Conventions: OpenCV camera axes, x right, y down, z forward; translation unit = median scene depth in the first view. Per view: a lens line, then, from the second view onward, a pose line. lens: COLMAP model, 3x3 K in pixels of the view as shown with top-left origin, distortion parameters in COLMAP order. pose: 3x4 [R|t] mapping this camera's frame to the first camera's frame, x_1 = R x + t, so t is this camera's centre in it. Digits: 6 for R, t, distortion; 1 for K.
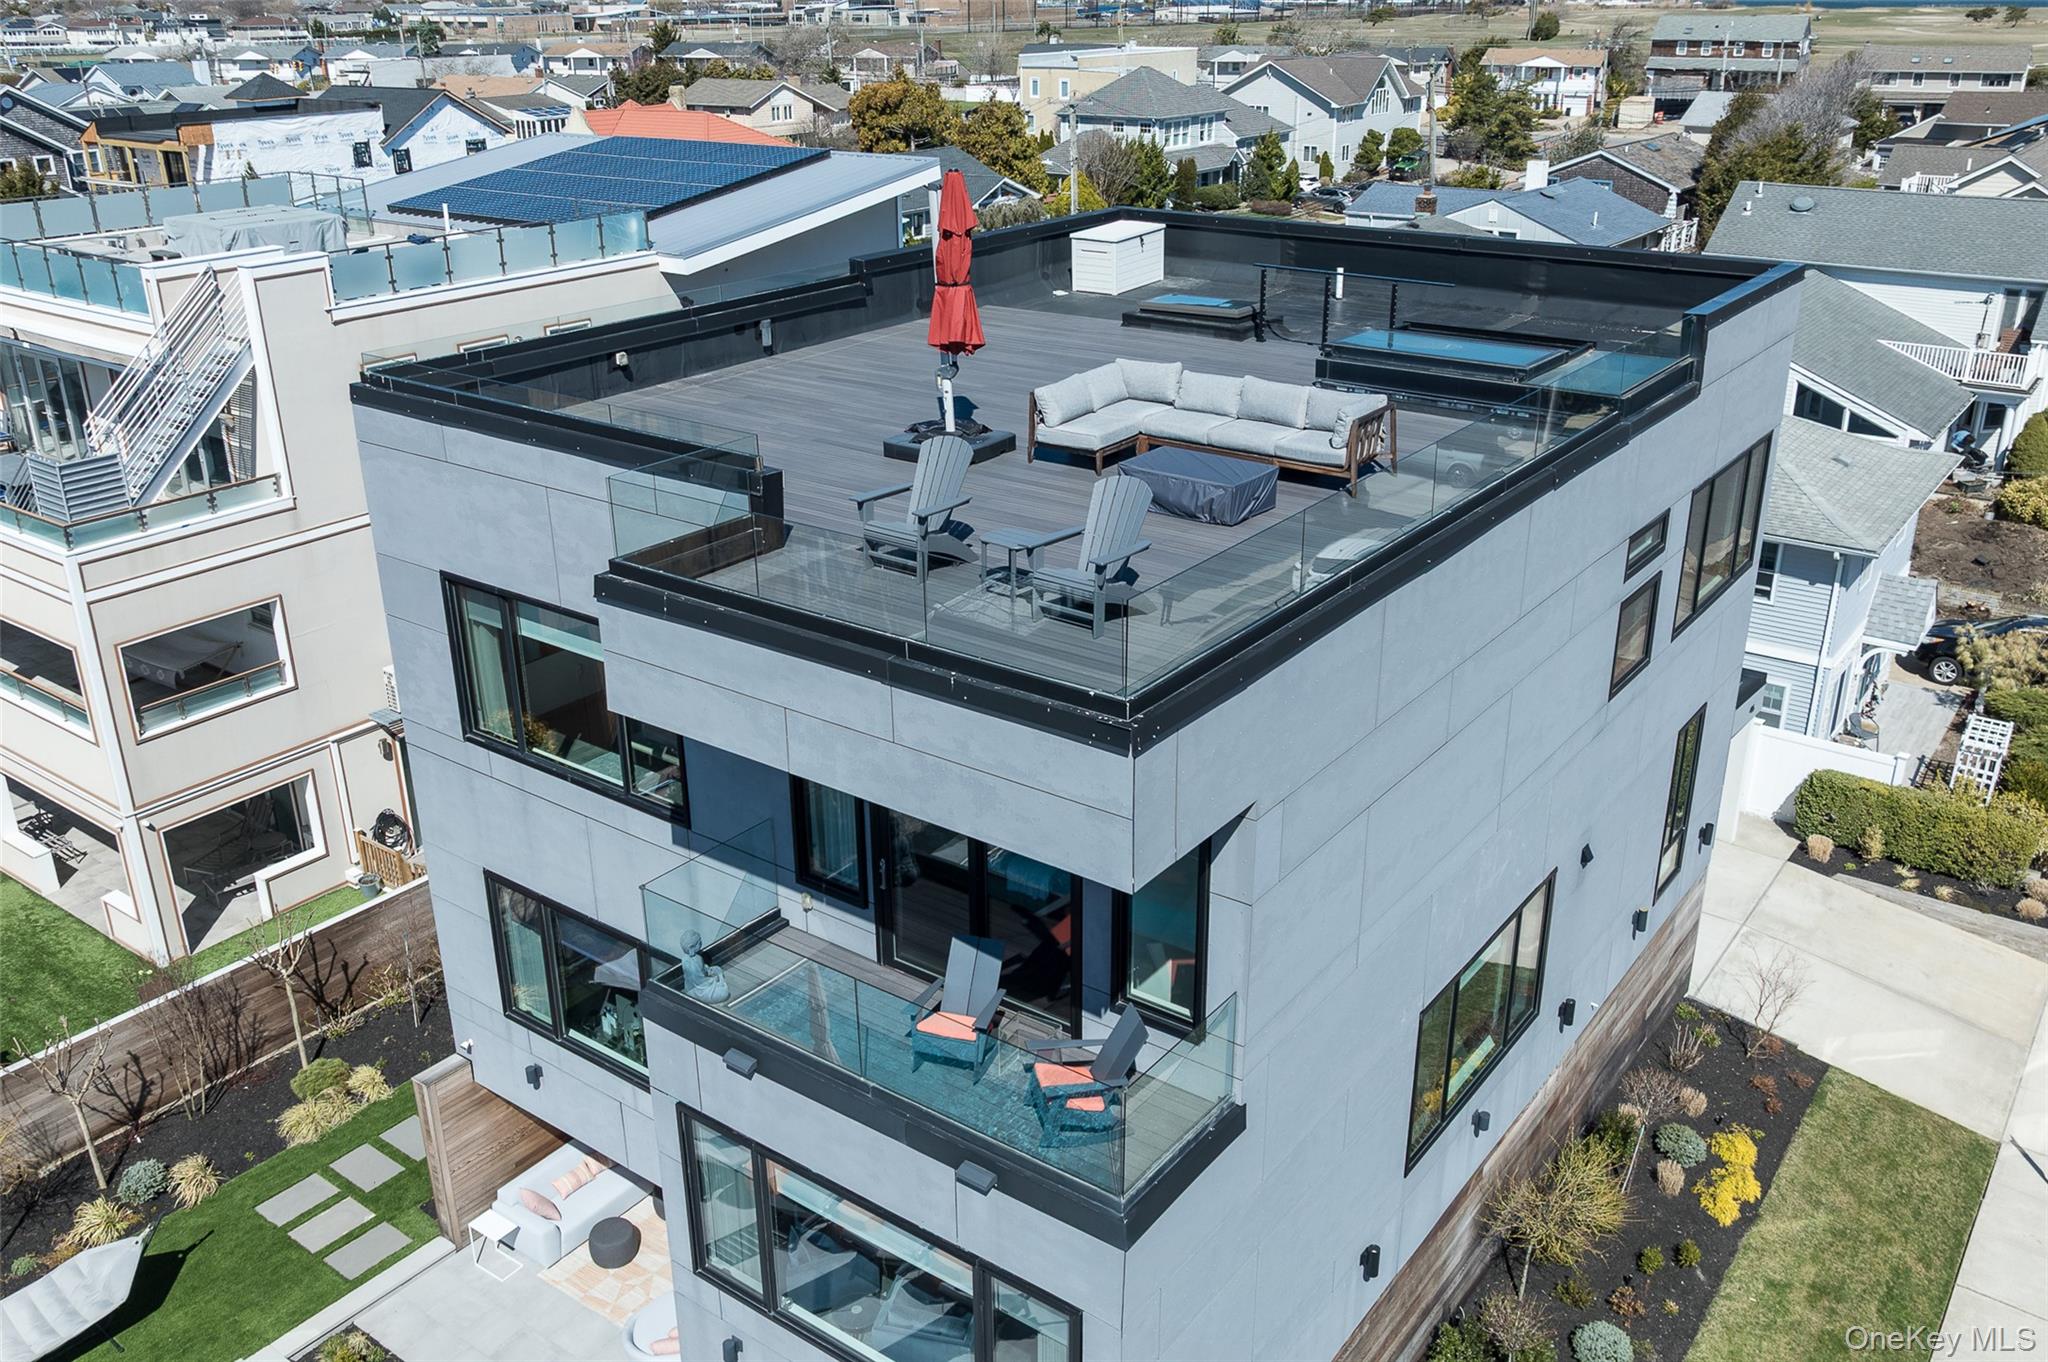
lens RADIAL K [[1711.3, 0, 1028.4], [0, 1711.3, 679.3], [0, 0, 1]] dist [-0.017920, 0.000798]
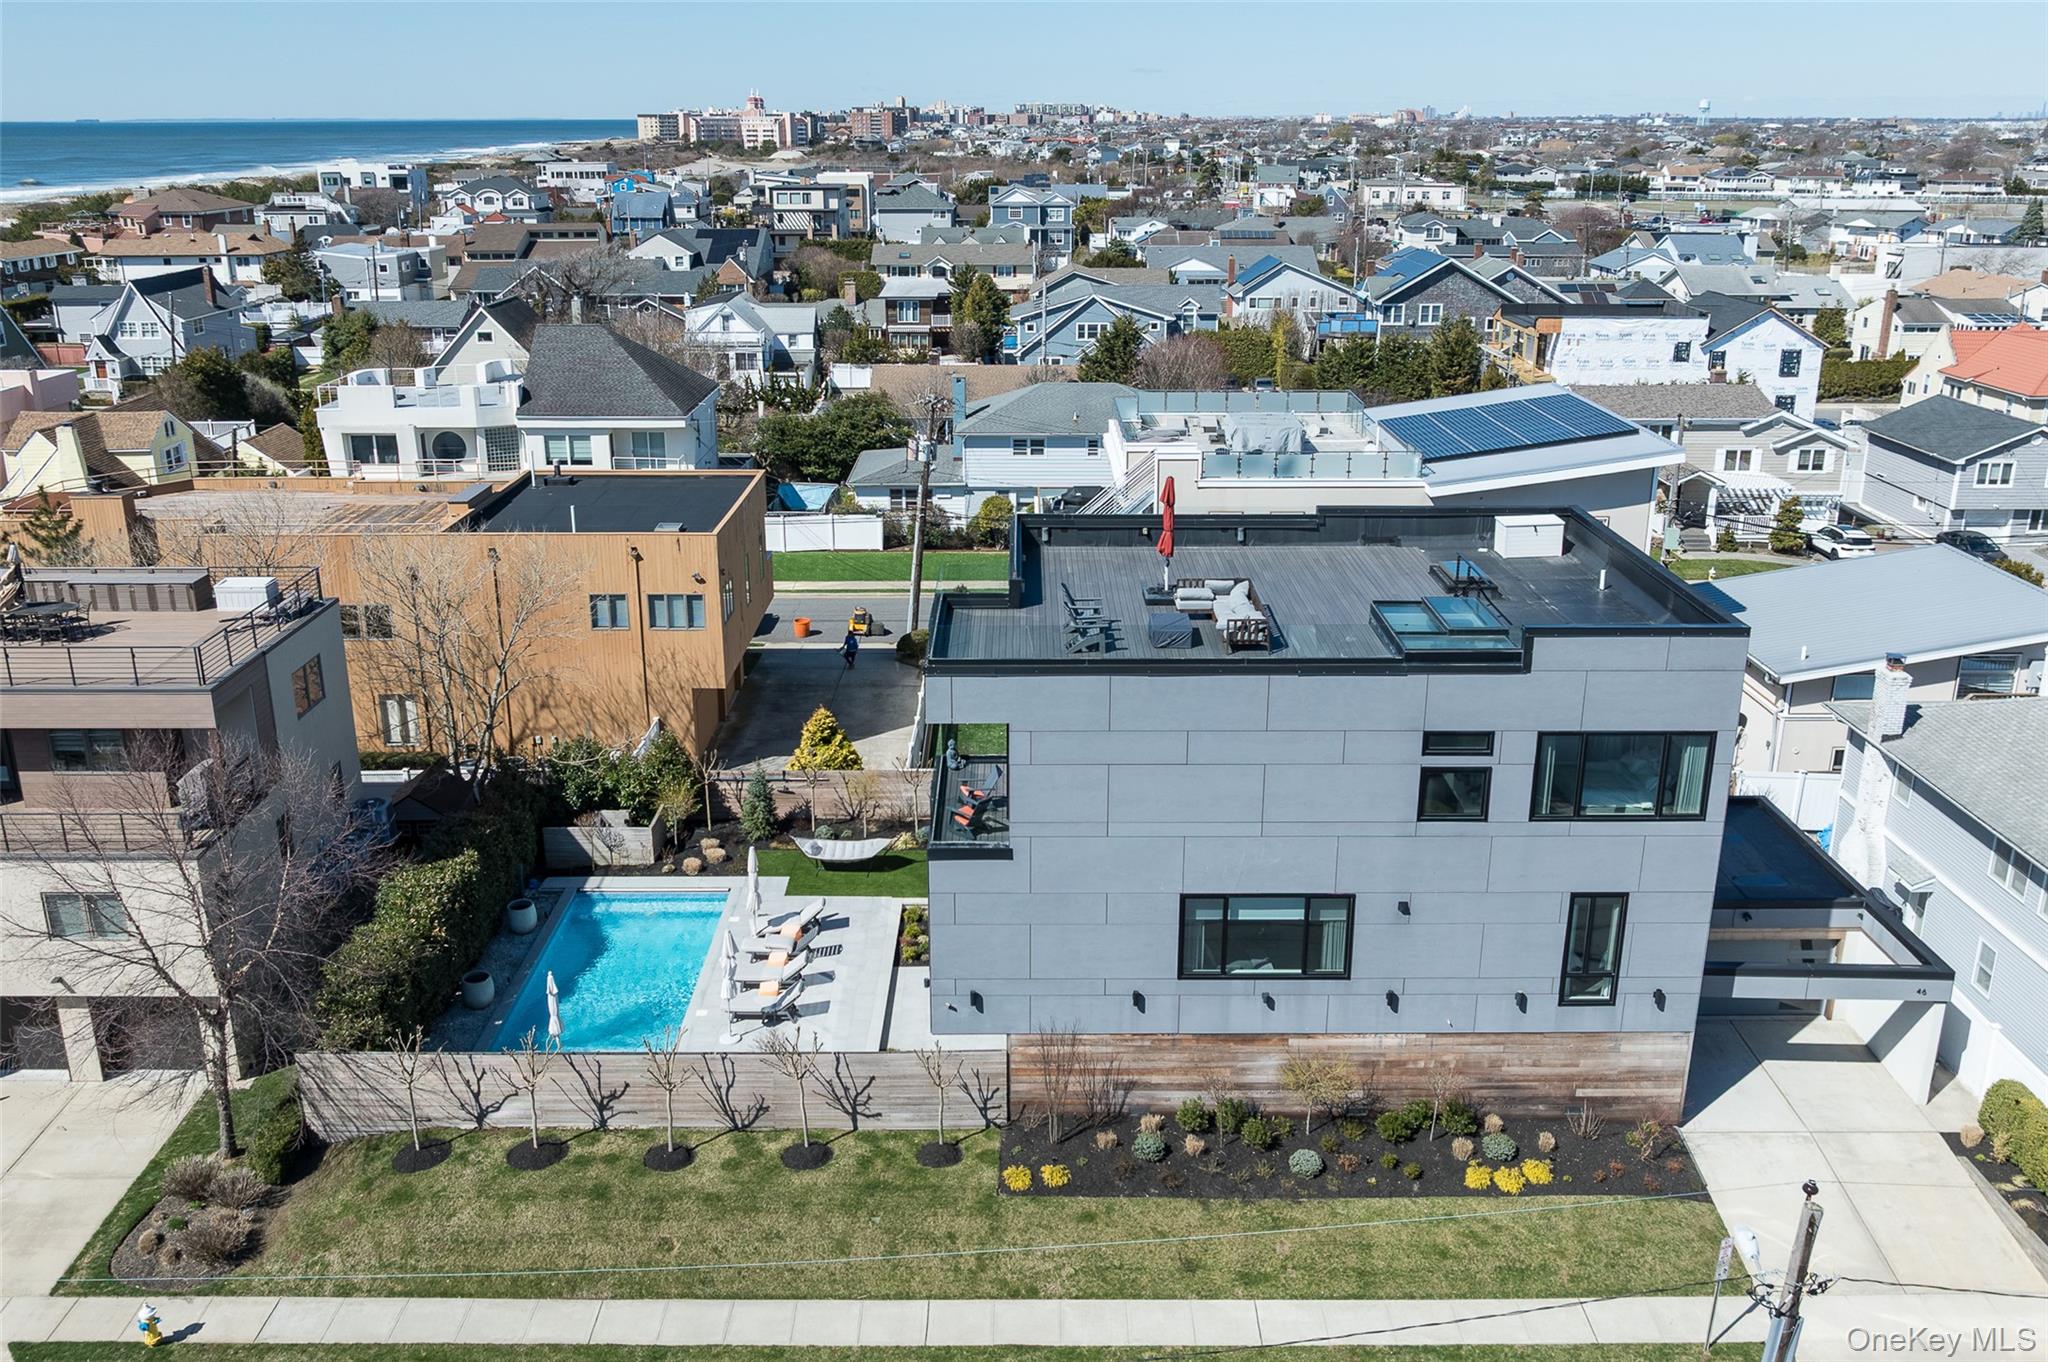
lens RADIAL K [[1711.3, 0, 1005.8], [0, 1711.3, 666.9], [0, 0, 1]] dist [-0.017920, 0.000798]
pose [[0.589897, 0.254360, -0.766370, 0.324047], [-0.309854, 0.947737, 0.076052, -0.032497], [0.745662, 0.192600, 0.637882, -0.112069]]
